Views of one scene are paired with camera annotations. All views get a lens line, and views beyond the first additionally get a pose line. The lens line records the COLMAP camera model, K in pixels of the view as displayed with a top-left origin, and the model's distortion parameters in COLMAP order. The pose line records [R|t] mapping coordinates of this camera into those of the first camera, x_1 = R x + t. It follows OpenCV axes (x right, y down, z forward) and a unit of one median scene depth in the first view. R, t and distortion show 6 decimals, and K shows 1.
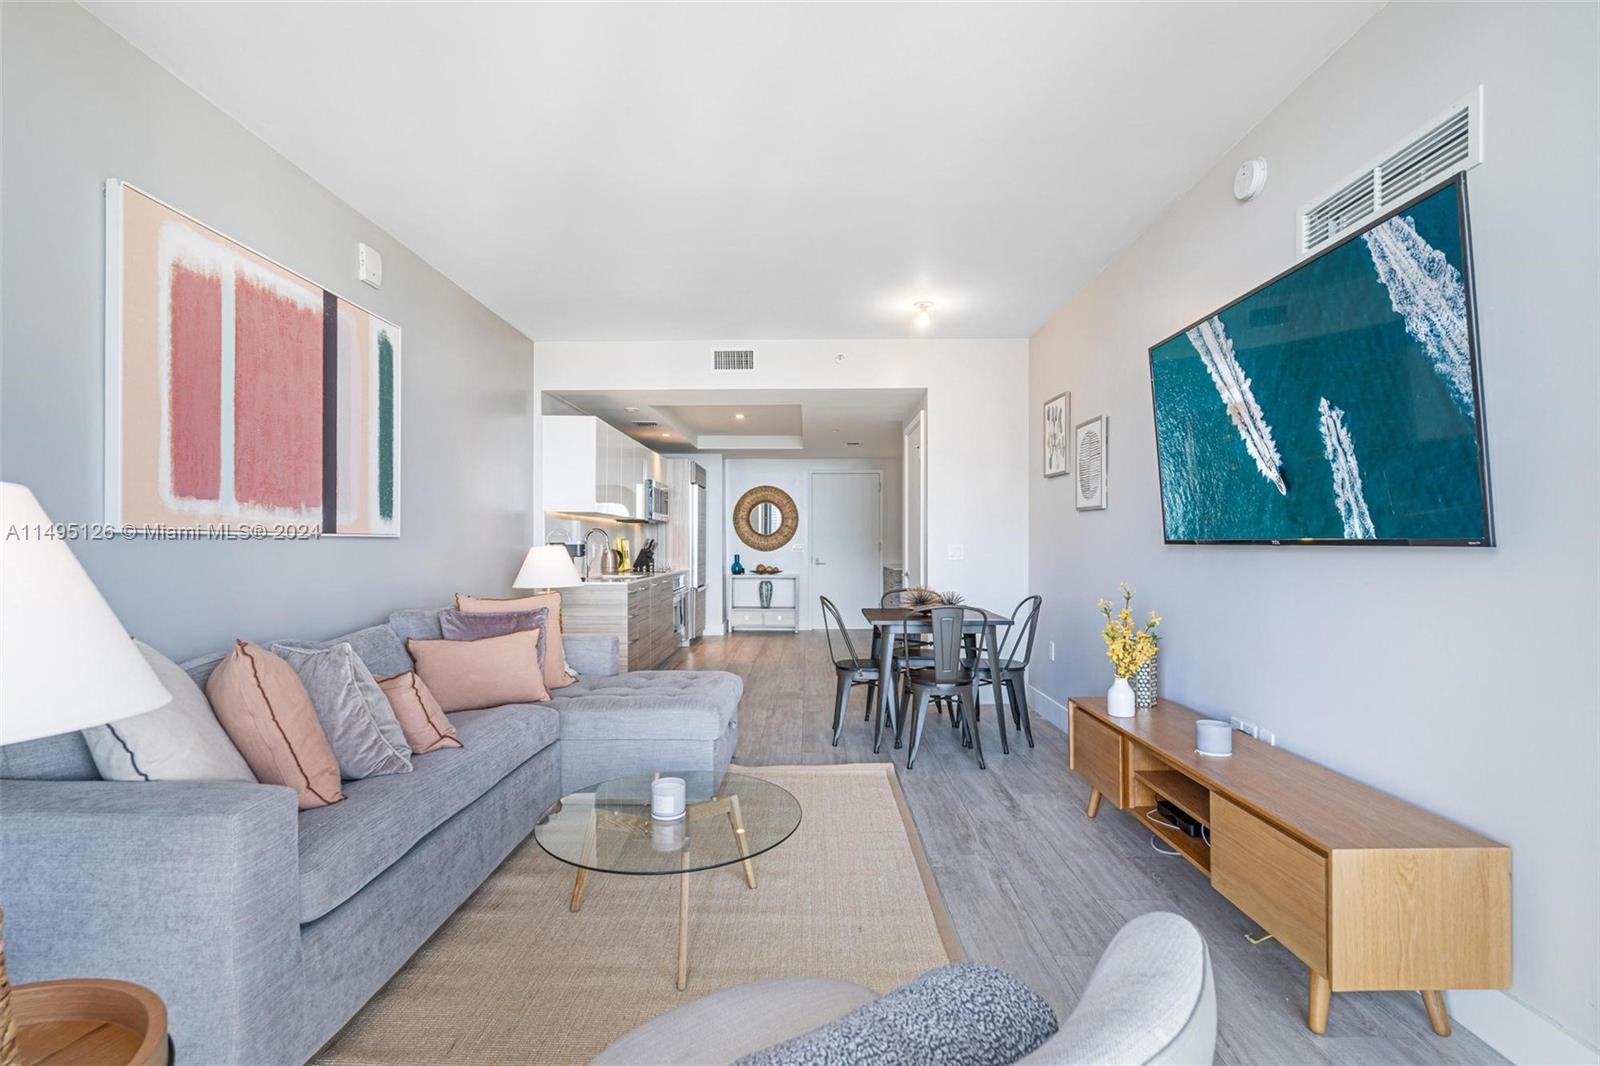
lens RADIAL K [[715.3, 0, 800.0], [0, 715.3, 533.0], [0, 0, 1]] dist [-0.000390, 0.000041]
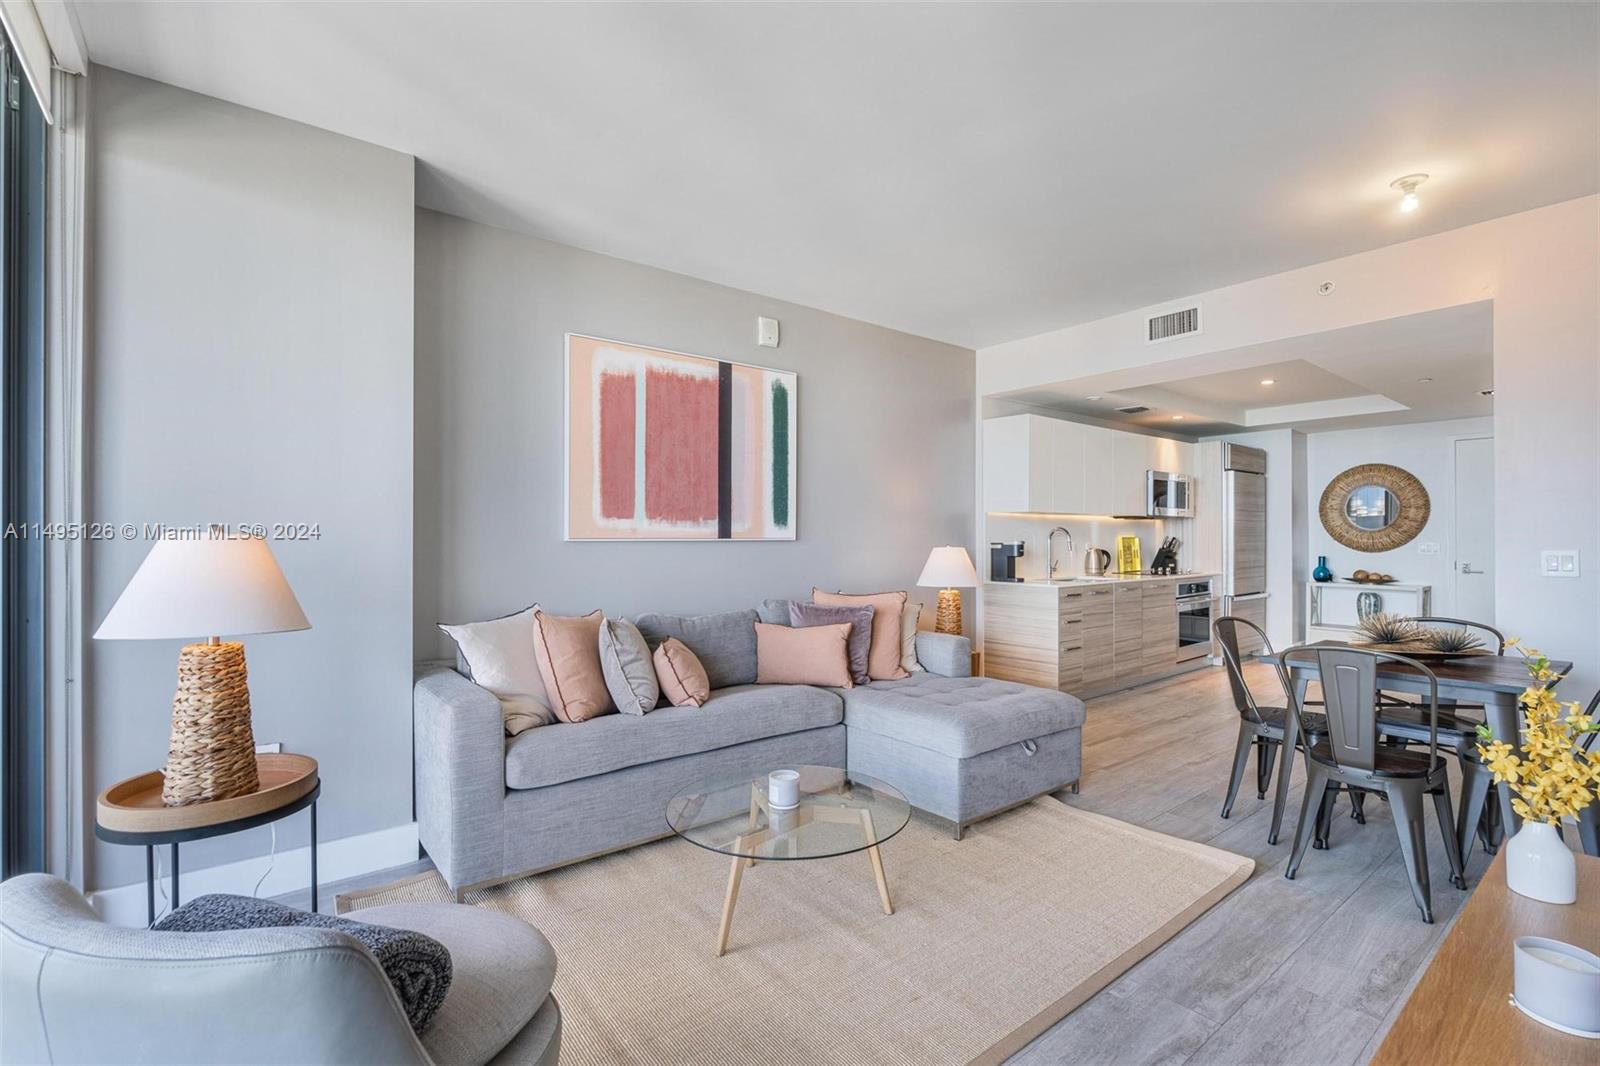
lens RADIAL K [[714.5, 0, 798.1], [0, 714.5, 523.4], [0, 0, 1]] dist [-0.002589, -0.000234]
pose [[0.630612, -0.013441, -0.775982, 0.272805], [0.010774, 0.999905, -0.008564, -0.008391], [0.776023, -0.002959, 0.630697, 0.137764]]
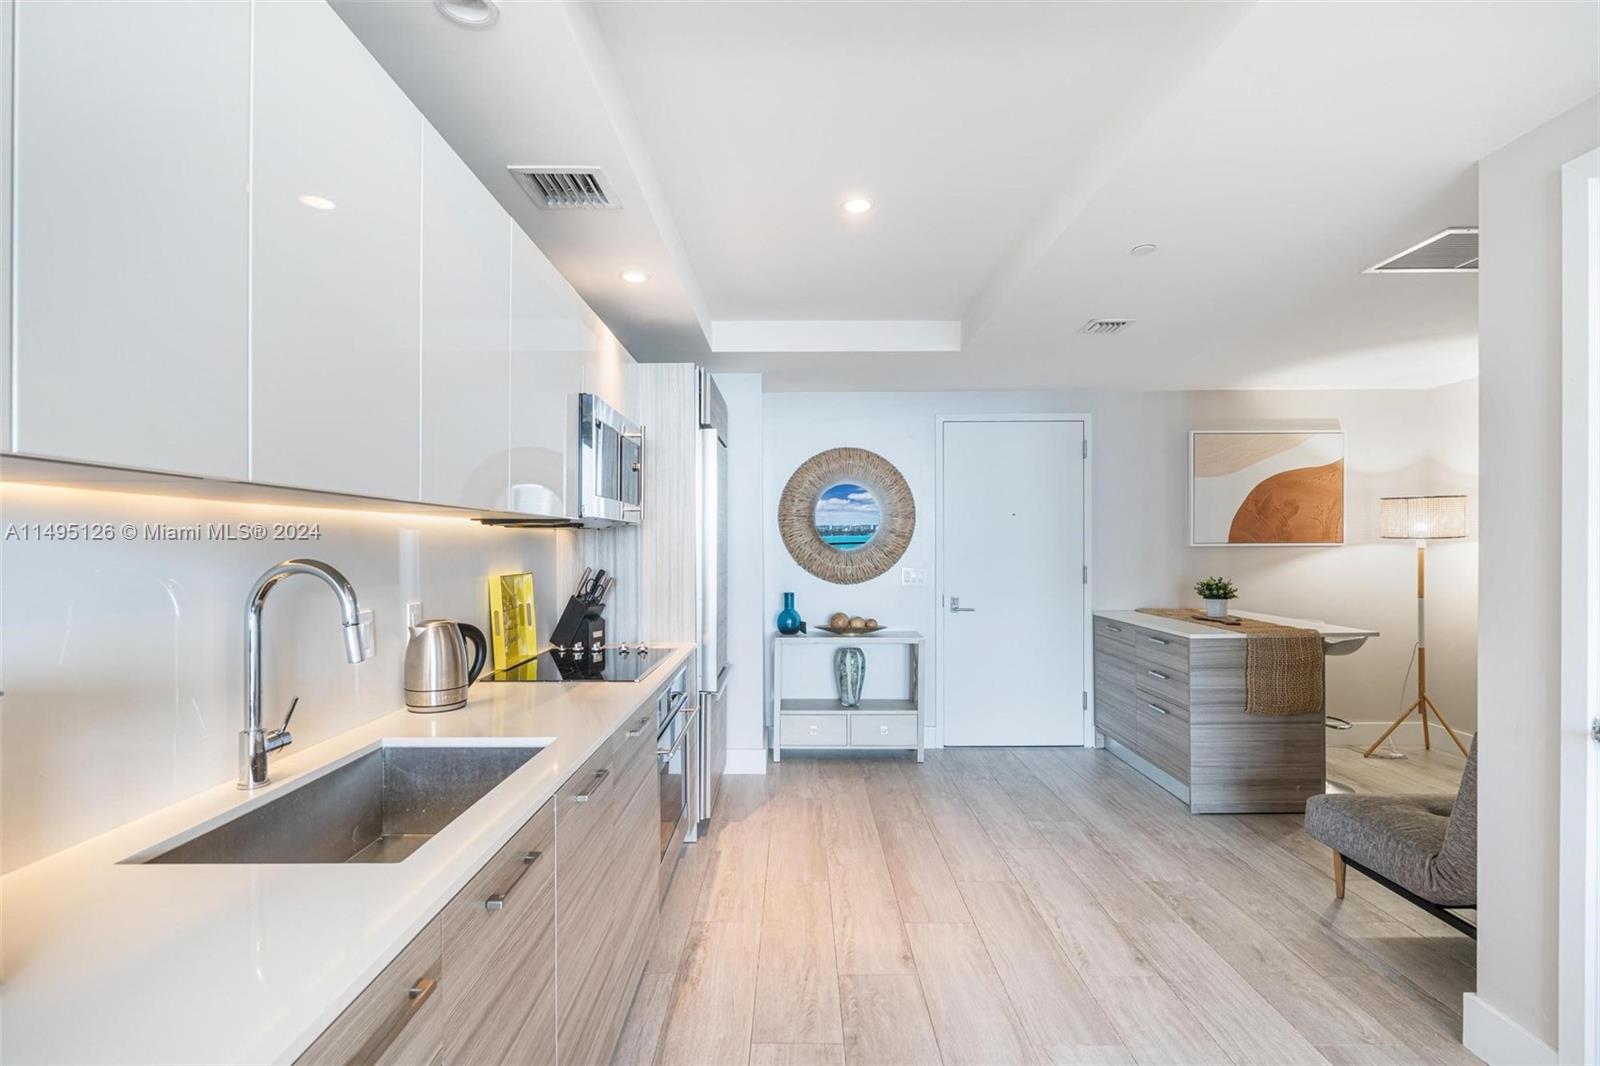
lens RADIAL K [[778.5, 0, 800.0], [0, 778.5, 533.0], [0, 0, 1]] dist [0.000859, 0.000152]
pose [[0.999855, -0.005644, 0.016057, -0.158667], [0.005692, 0.999979, -0.002954, -0.013722], [-0.016040, 0.003045, 0.999867, 0.868659]]
